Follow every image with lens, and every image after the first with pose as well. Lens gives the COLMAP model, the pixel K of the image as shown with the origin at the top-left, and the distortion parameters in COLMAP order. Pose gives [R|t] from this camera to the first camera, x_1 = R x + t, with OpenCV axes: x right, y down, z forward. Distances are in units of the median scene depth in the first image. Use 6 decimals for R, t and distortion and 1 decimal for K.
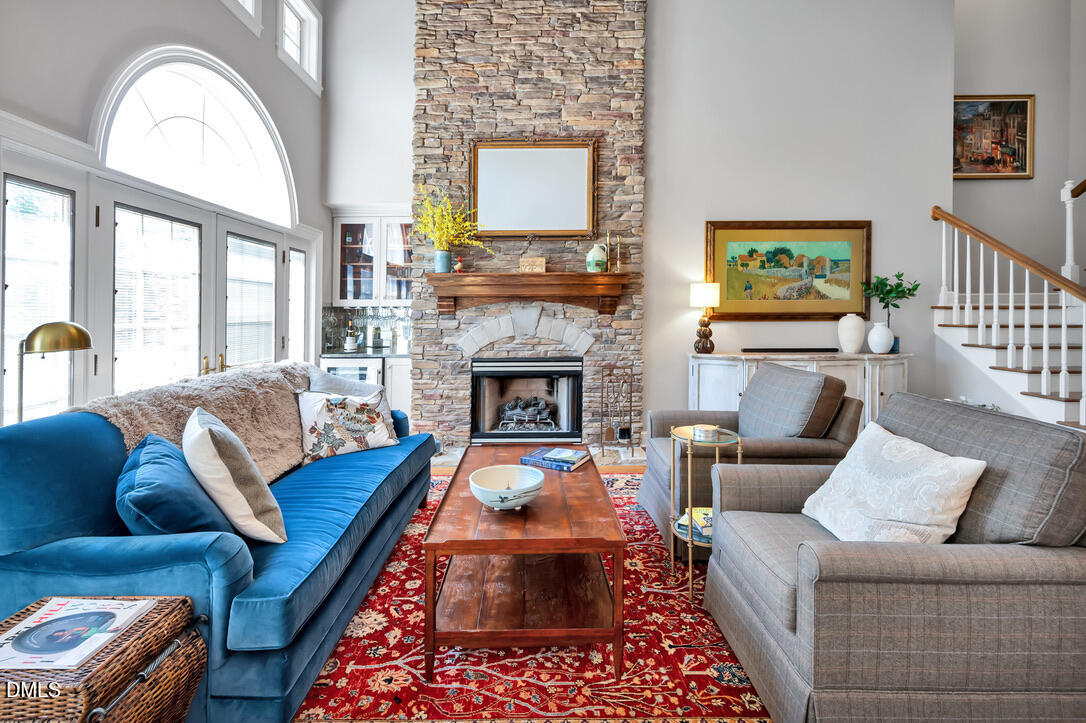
lens RADIAL K [[476.8, 0, 542.8], [0, 476.8, 307.6], [0, 0, 1]] dist [0.000492, 0.000138]
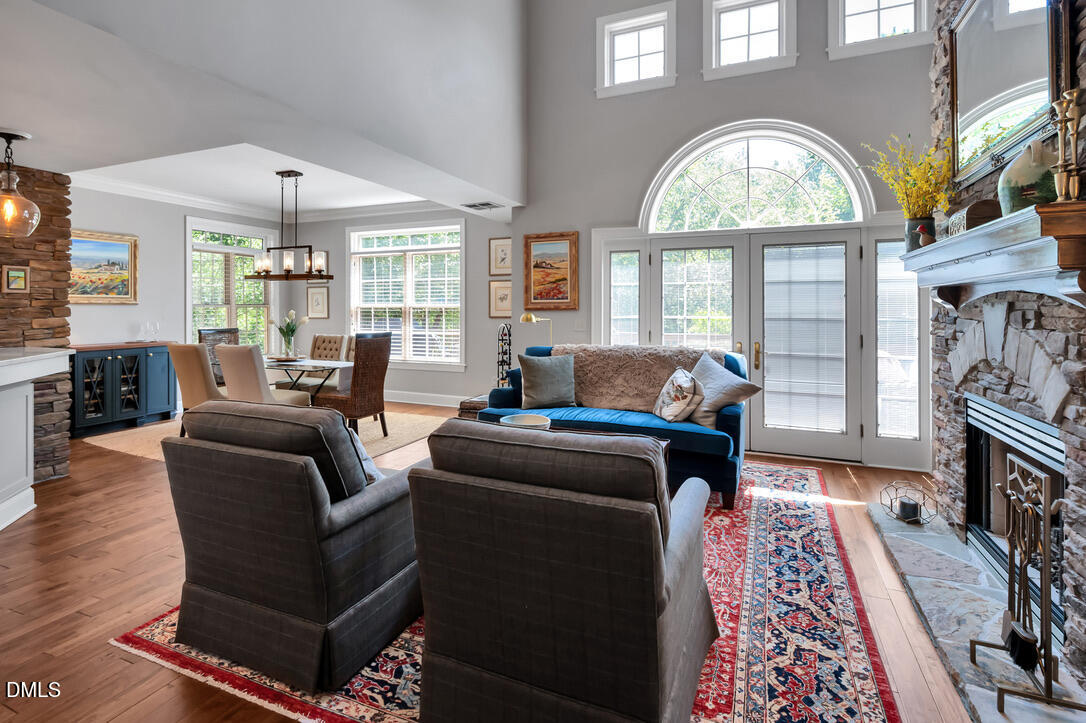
lens RADIAL K [[533.0, 0, 529.5], [0, 533.0, 311.8], [0, 0, 1]] dist [0.000750, -0.000717]
pose [[-0.418216, 0.009268, -0.908300, 0.668947], [0.010374, 0.999931, 0.005426, 0.001339], [0.908288, -0.007154, -0.418284, 0.792400]]
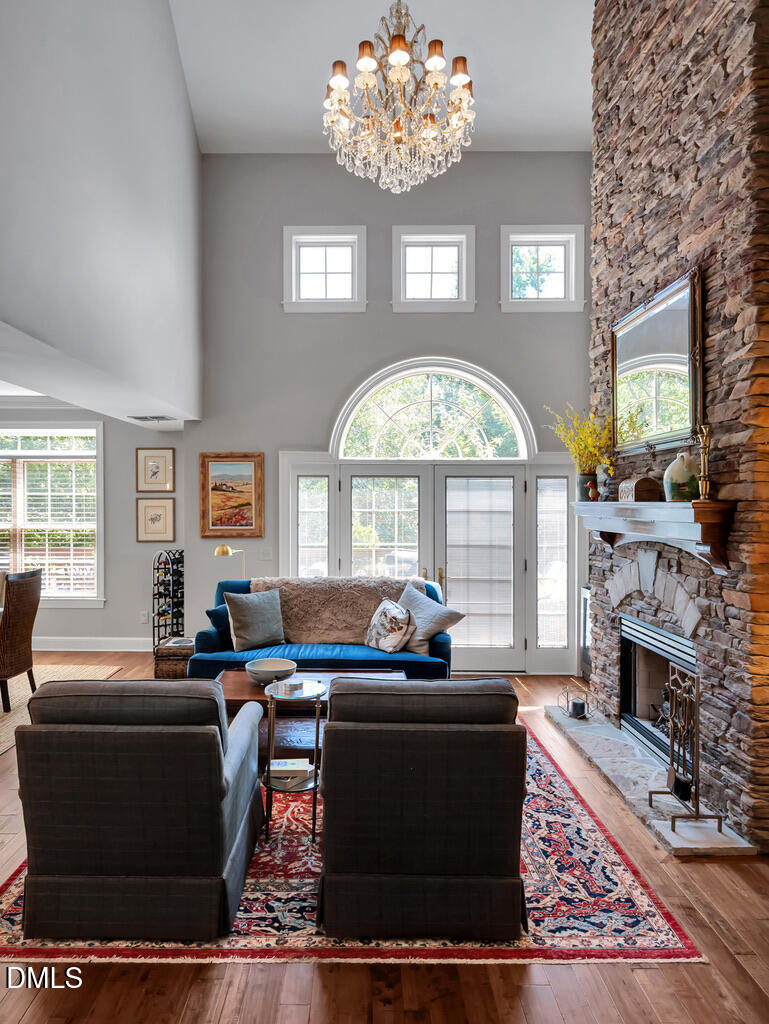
lens RADIAL K [[662.4, 0, 347.4], [0, 662.4, 511.6], [0, 0, 1]] dist [-0.002866, 0.001254]
pose [[-0.028555, 0.019975, -0.999393, 0.917672], [0.008140, 0.999772, 0.019750, -0.076893], [0.999559, -0.007571, -0.028711, 0.600076]]
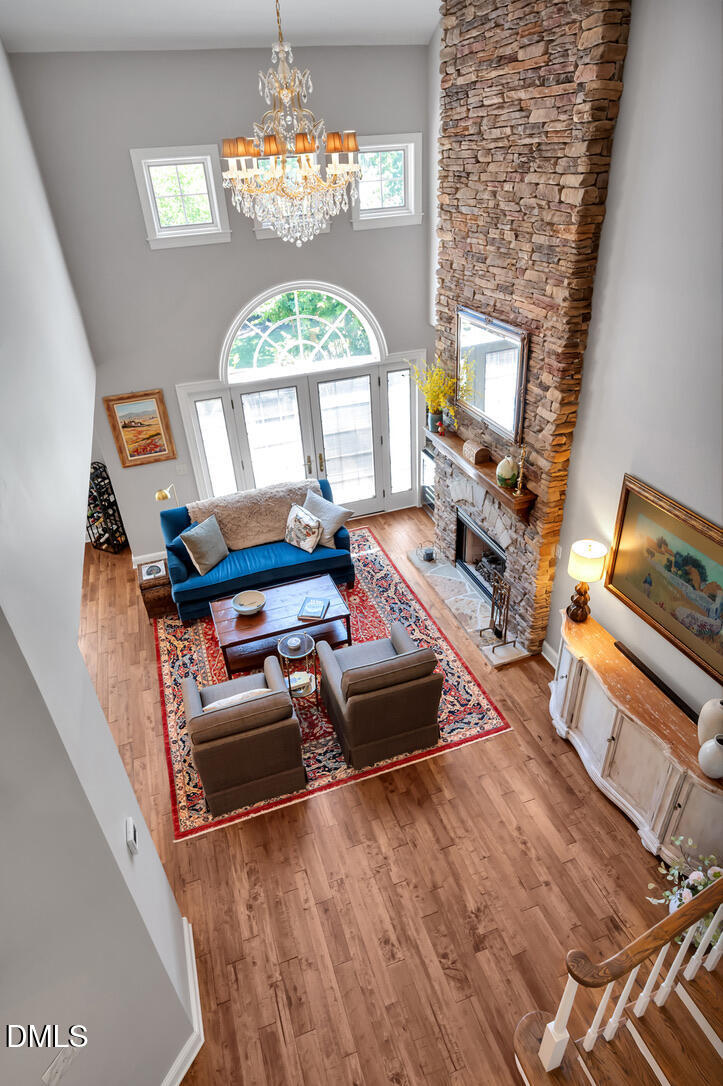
lens RADIAL K [[628.9, 0, 357.8], [0, 628.9, 563.3], [0, 0, 1]] dist [0.000201, 0.000119]
pose [[0.308998, 0.514161, -0.800099, 1.078507], [0.061516, 0.828702, 0.556300, -0.640271], [0.949071, -0.221114, 0.224438, 0.397435]]
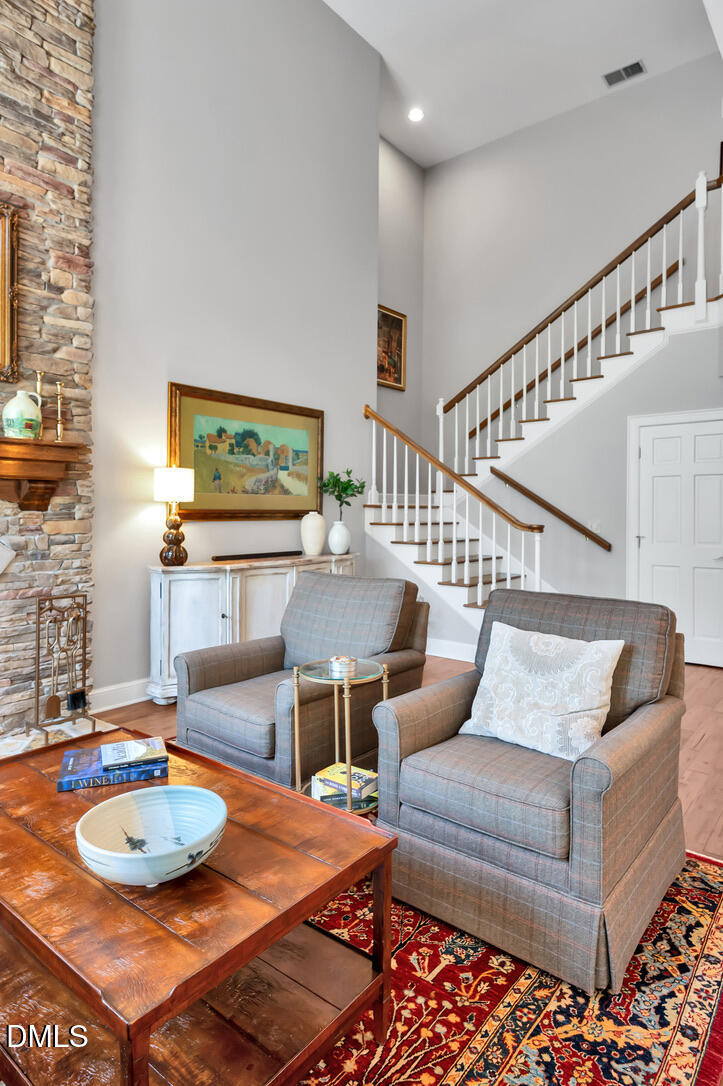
lens RADIAL K [[626.7, 0, 355.9], [0, 626.7, 521.3], [0, 0, 1]] dist [0.000230, 0.001358]
pose [[0.639463, -0.006646, 0.768793, -0.213676], [-0.013975, 0.999697, 0.020266, 0.005925], [-0.768695, -0.023703, 0.639176, 0.183356]]
